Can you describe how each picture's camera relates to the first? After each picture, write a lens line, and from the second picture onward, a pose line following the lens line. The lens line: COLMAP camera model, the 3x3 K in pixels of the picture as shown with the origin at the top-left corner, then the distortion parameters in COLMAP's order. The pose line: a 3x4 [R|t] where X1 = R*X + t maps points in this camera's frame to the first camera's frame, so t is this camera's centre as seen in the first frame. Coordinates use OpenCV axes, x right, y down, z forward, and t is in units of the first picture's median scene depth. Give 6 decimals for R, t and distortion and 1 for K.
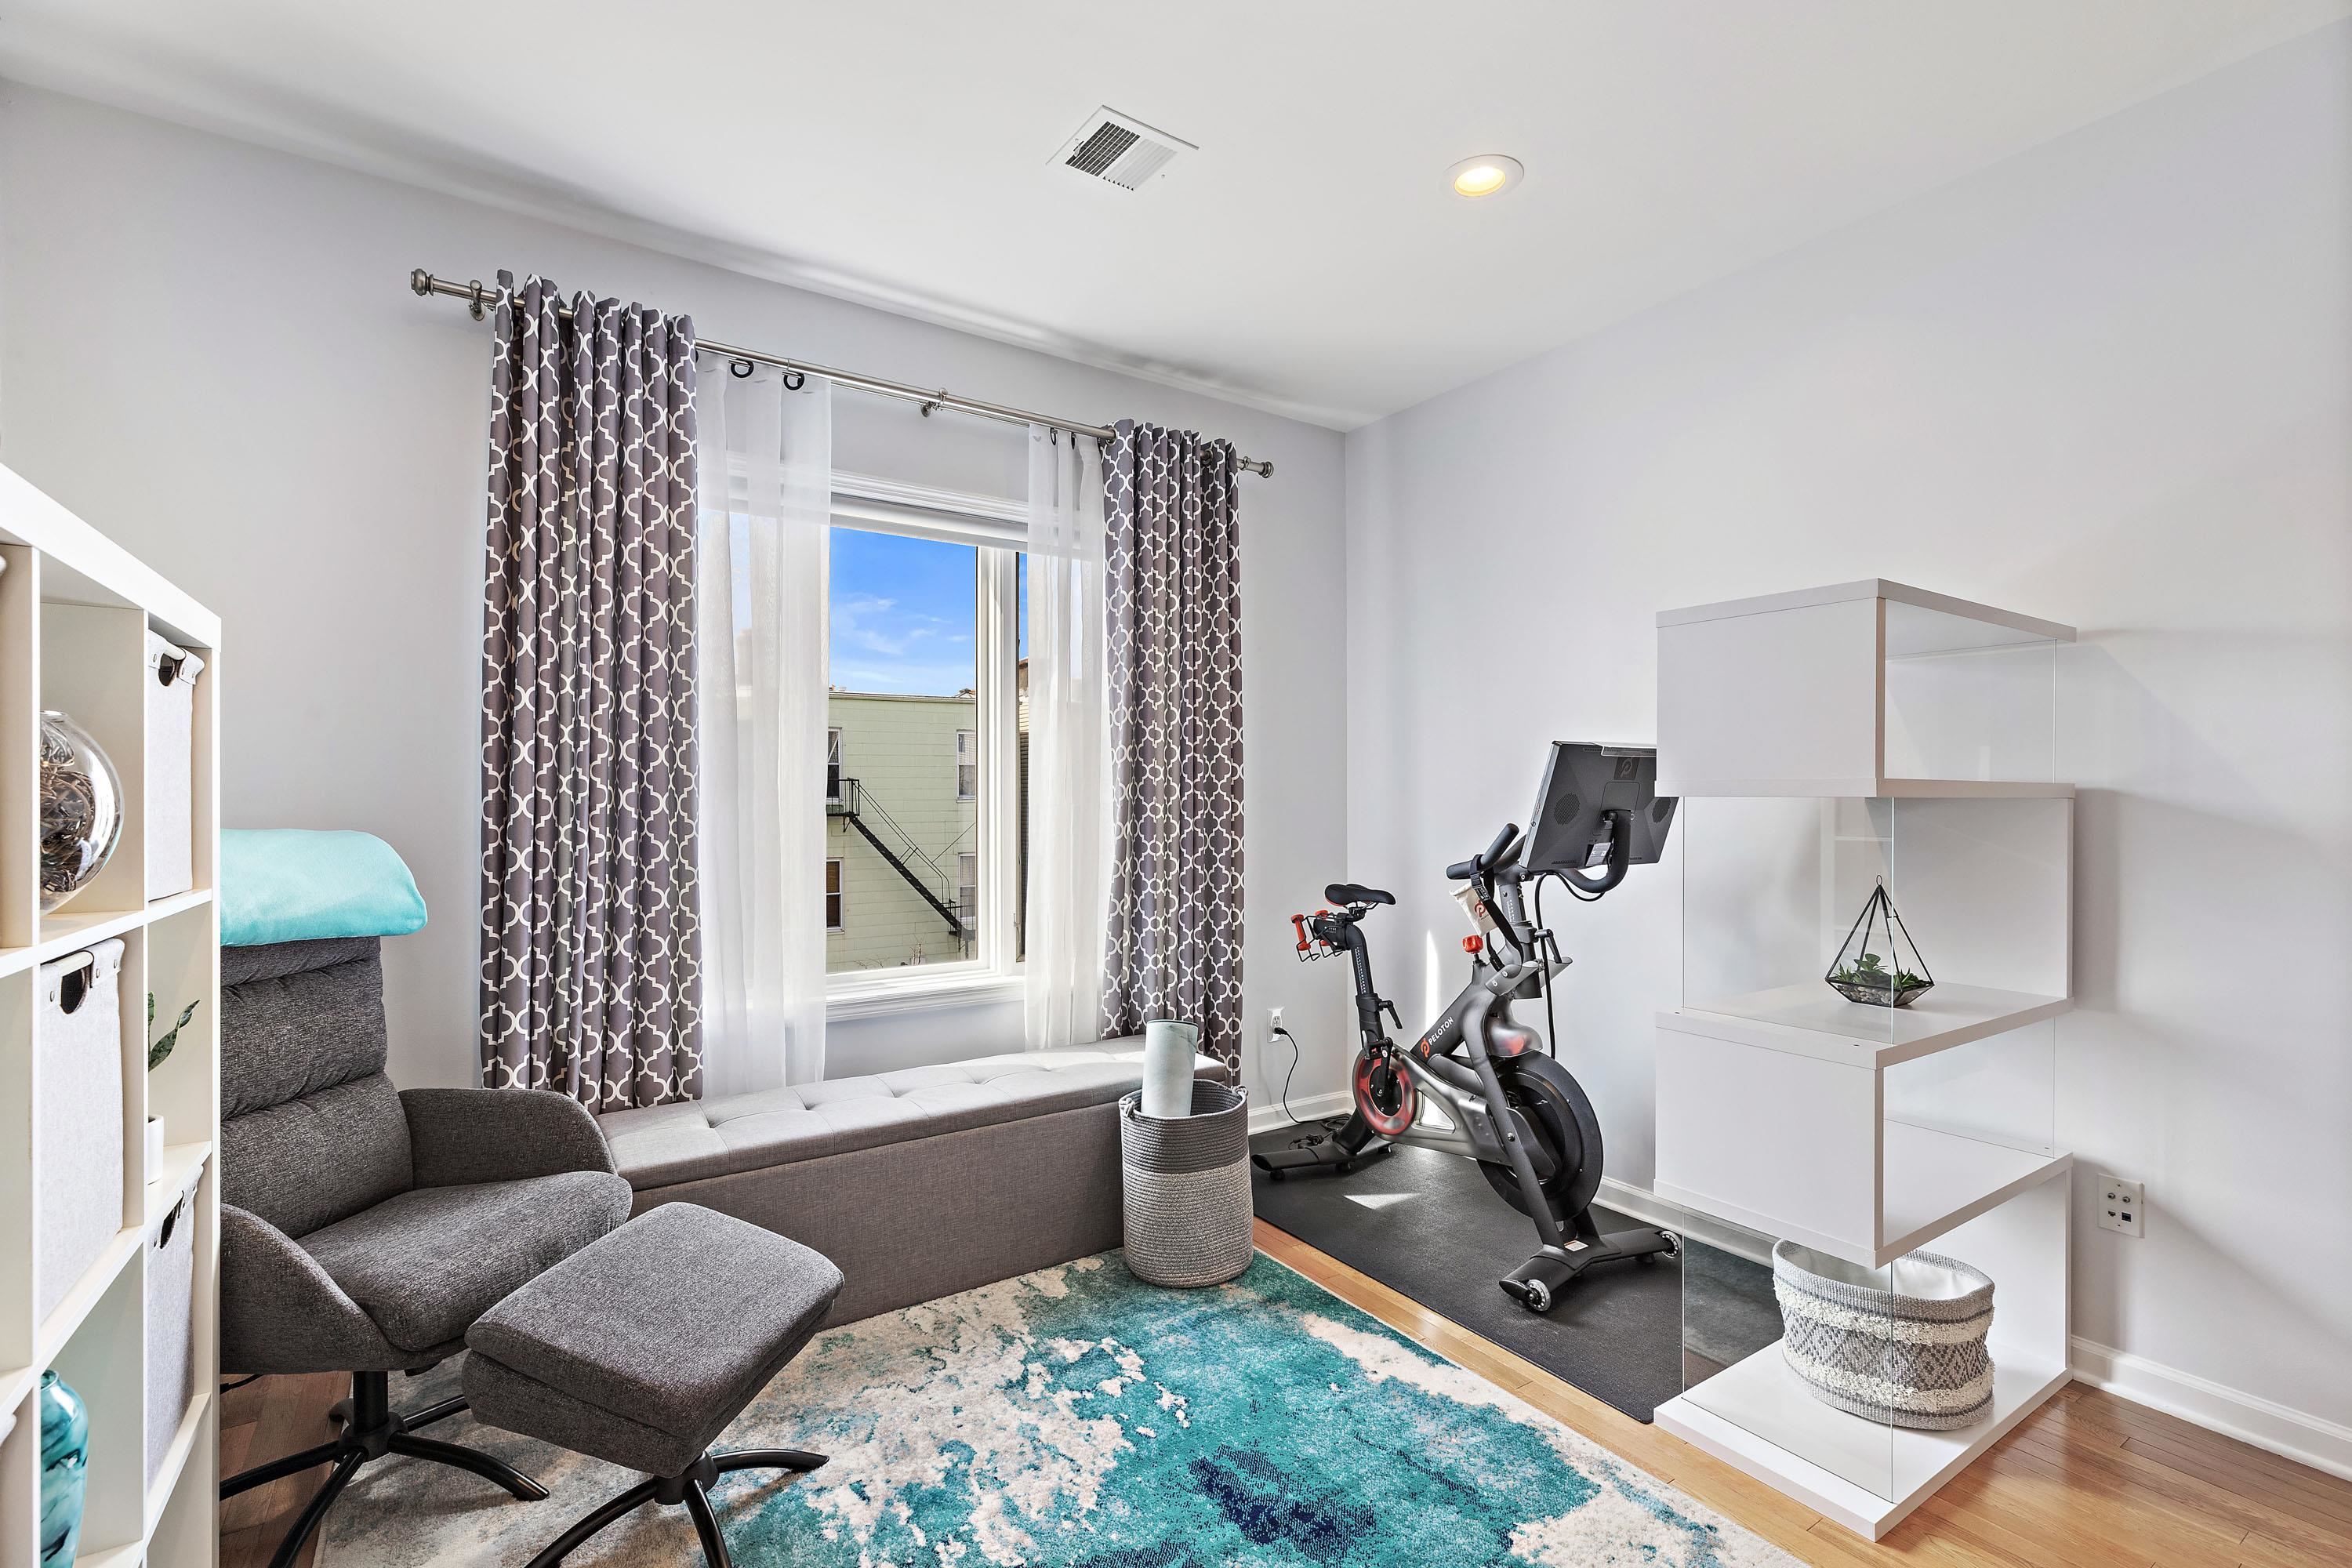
lens RADIAL K [[1056.1, 0, 1175.5], [0, 1056.1, 803.6], [0, 0, 1]] dist [0.000227, 0.001084]
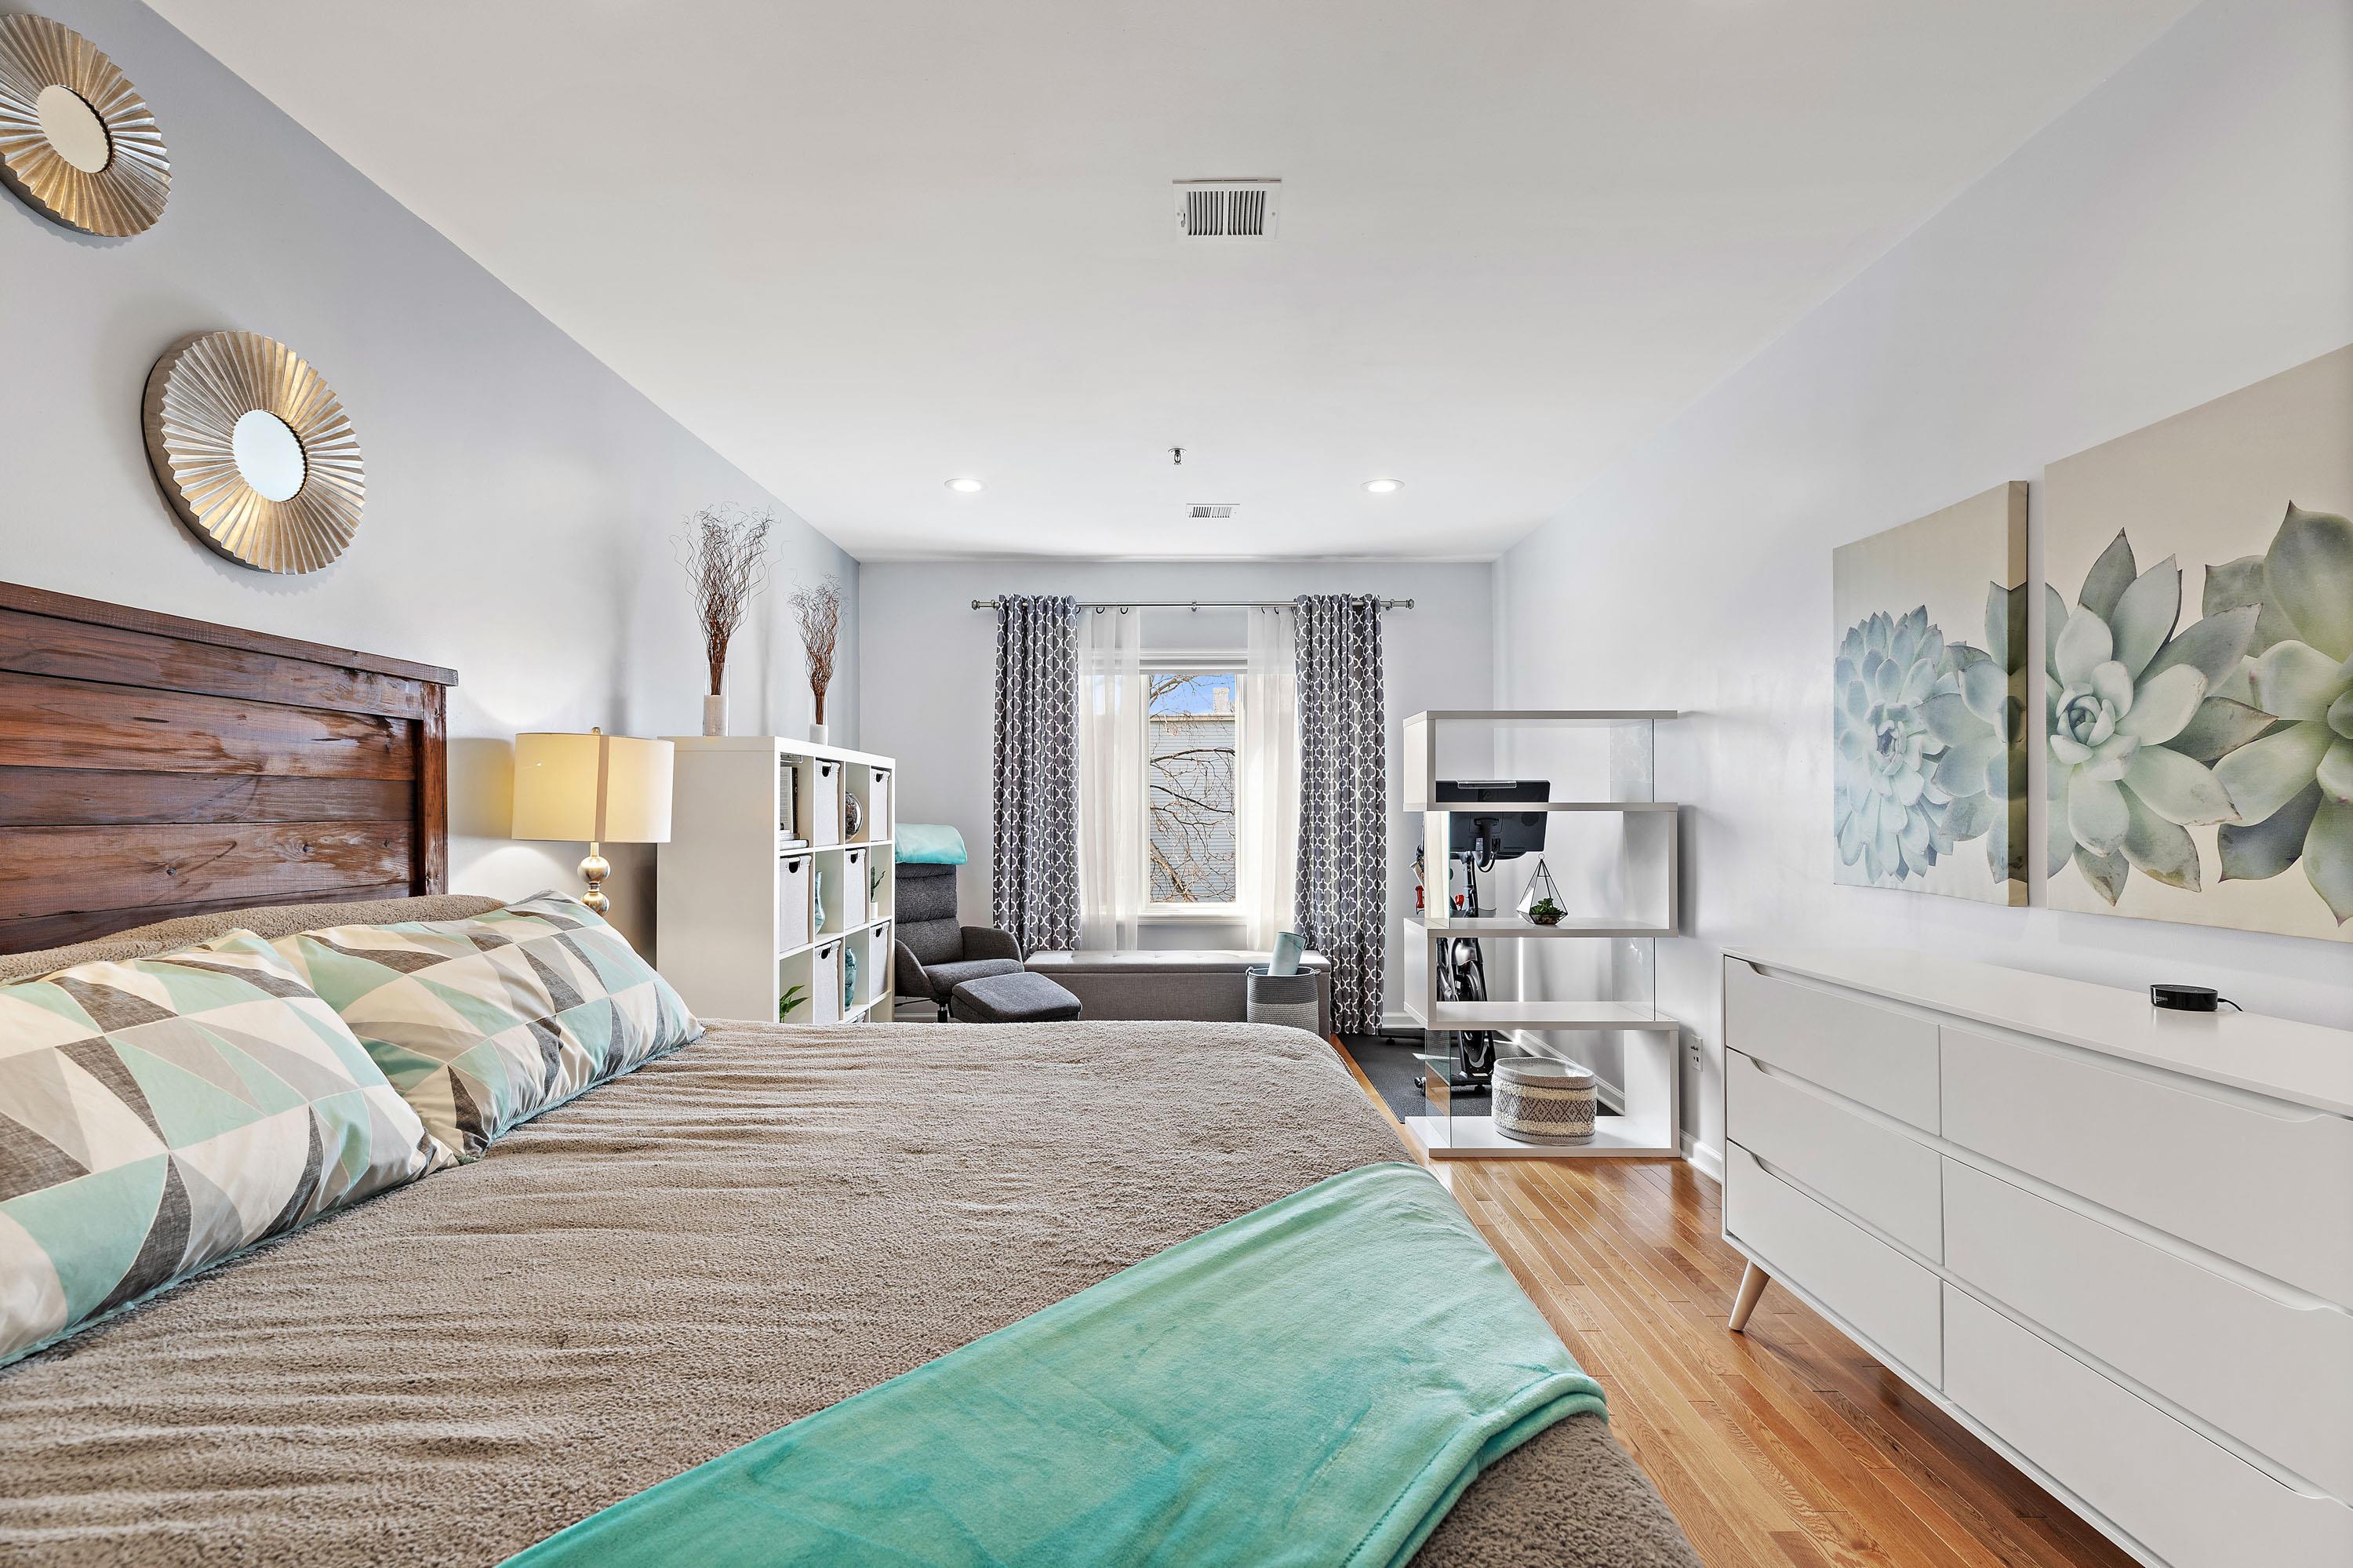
lens RADIAL K [[1056.6, 0, 1171.0], [0, 1056.6, 803.9], [0, 0, 1]] dist [0.000227, 0.001084]
pose [[0.831330, -0.007468, -0.555729, 1.021193], [0.000325, 0.999916, -0.012952, 0.005676], [0.555779, 0.010587, 0.831263, -0.783349]]
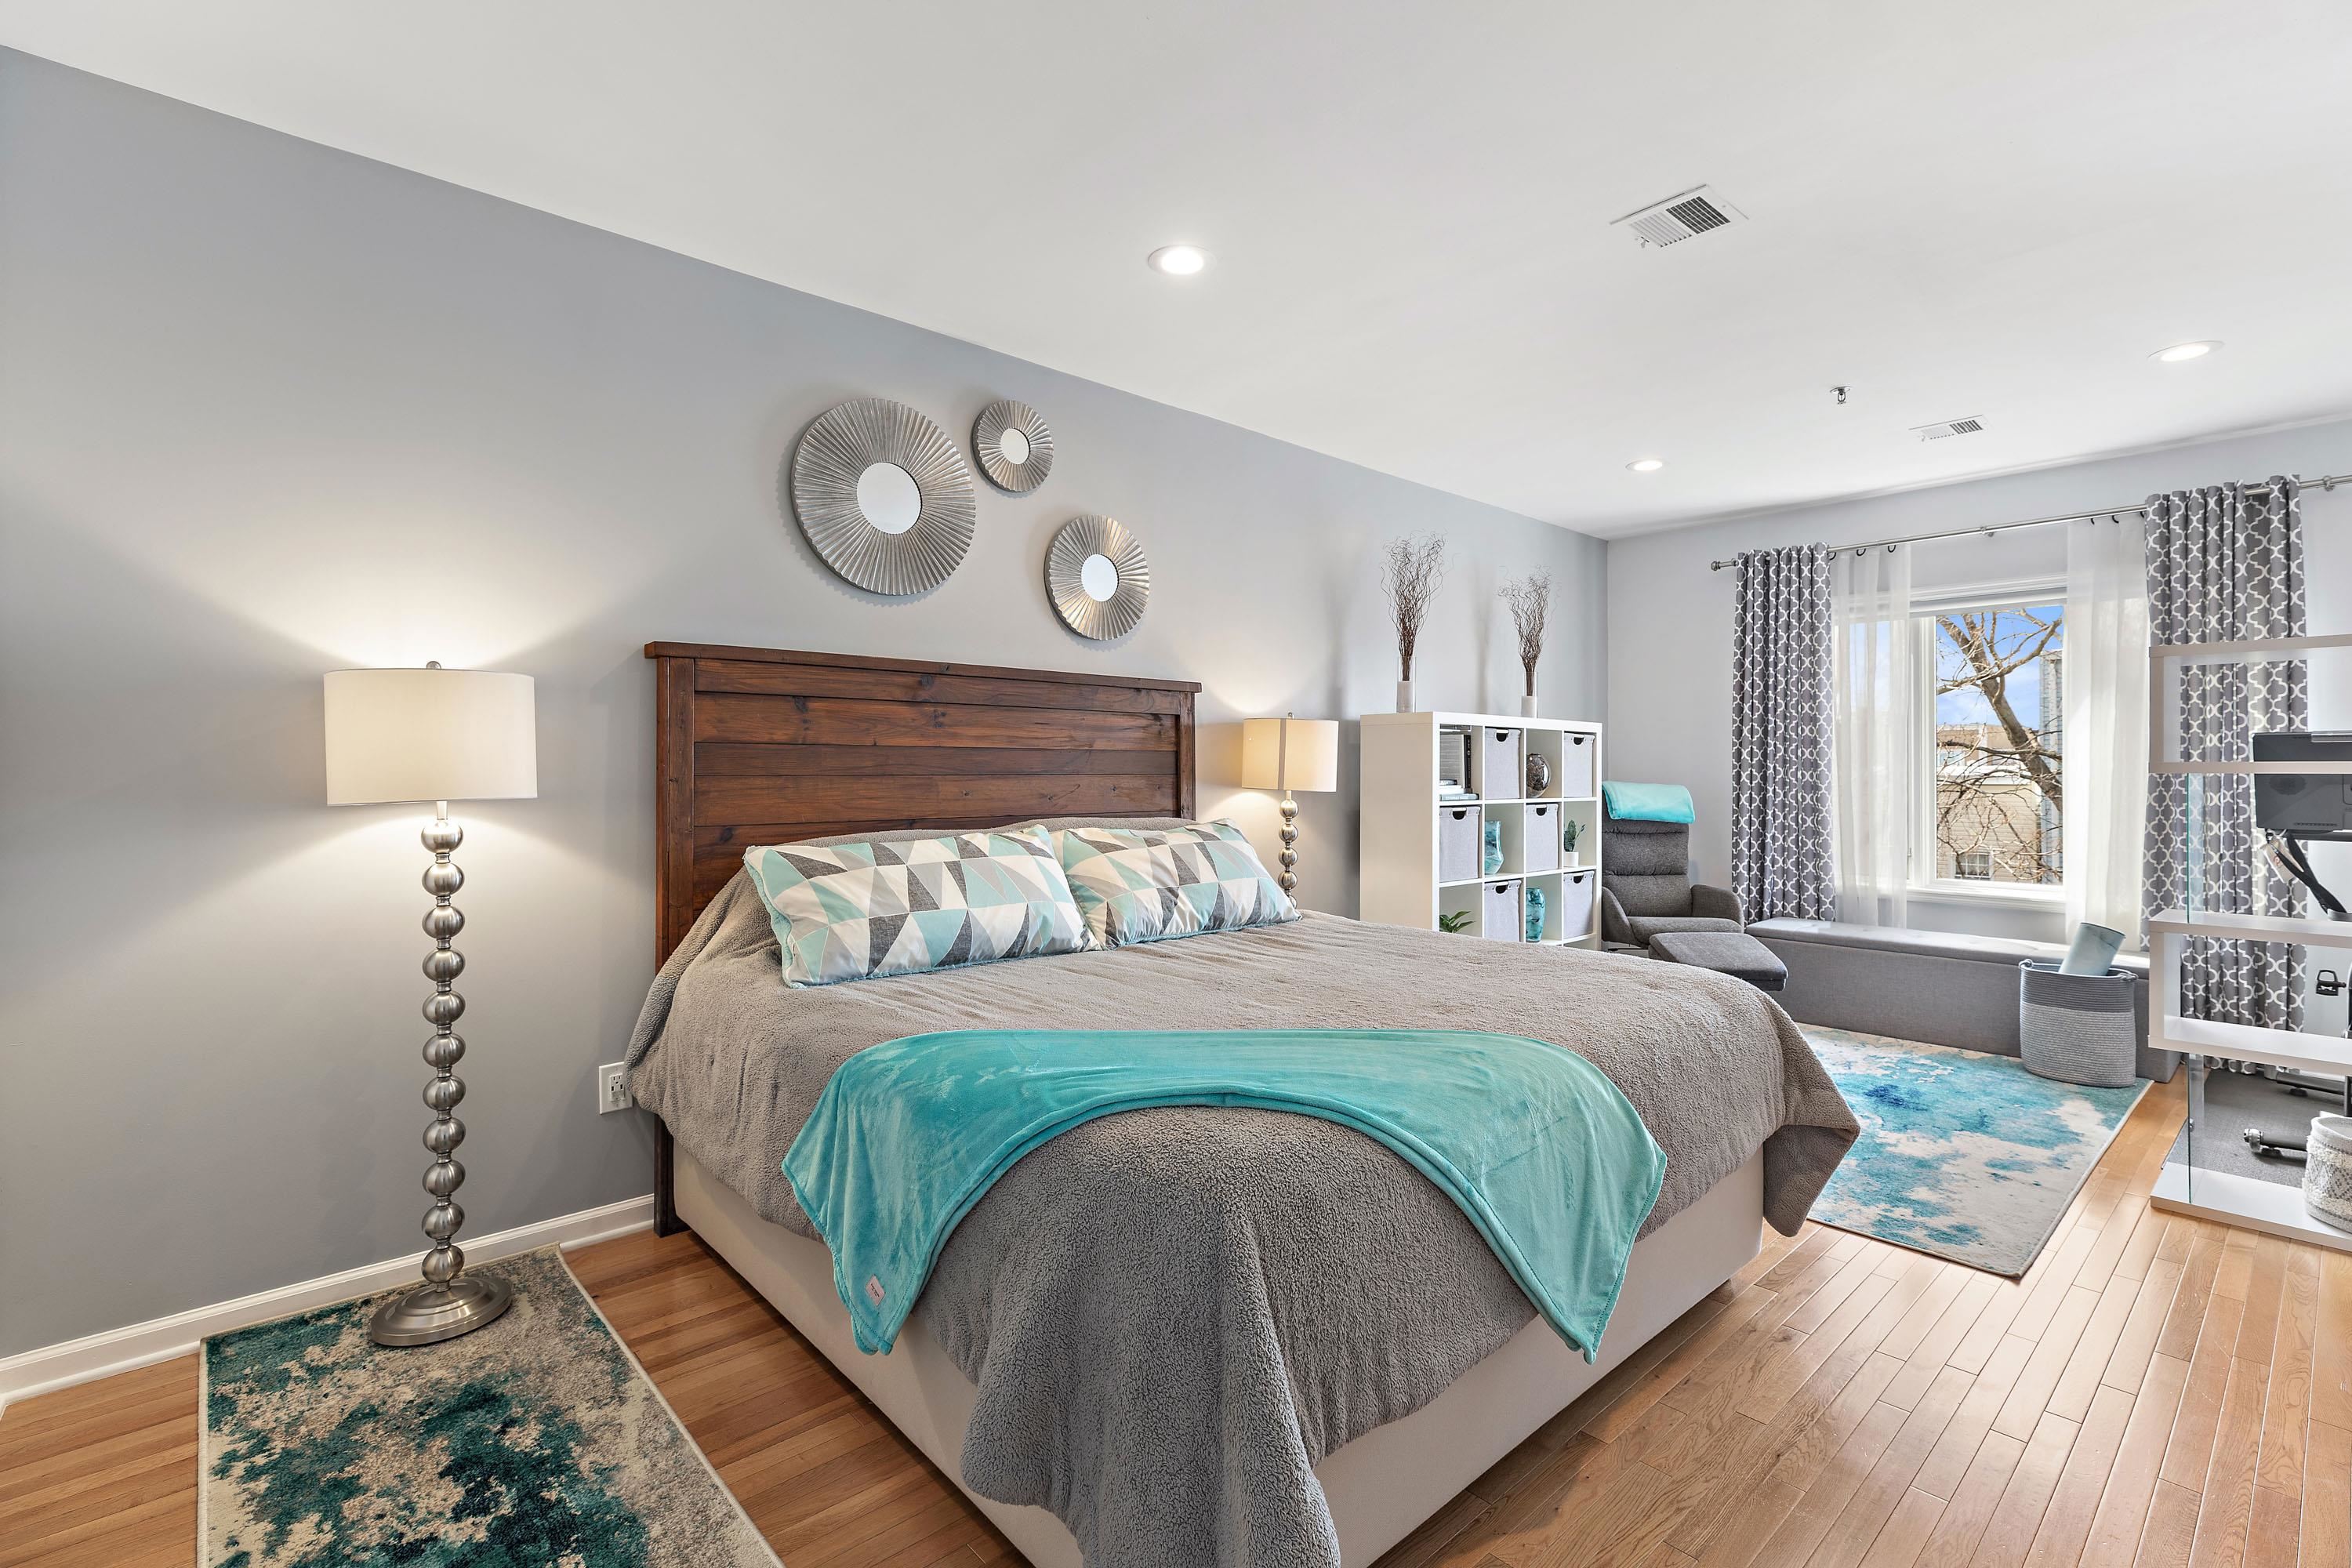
lens RADIAL K [[1056.1, 0, 1184.4], [0, 1056.1, 767.2], [0, 0, 1]] dist [0.000227, 0.001084]
pose [[0.147737, -0.005605, -0.989011, 1.527226], [-0.008316, 0.999942, -0.006909, 0.007907], [0.988992, 0.009245, 0.147682, -0.585581]]
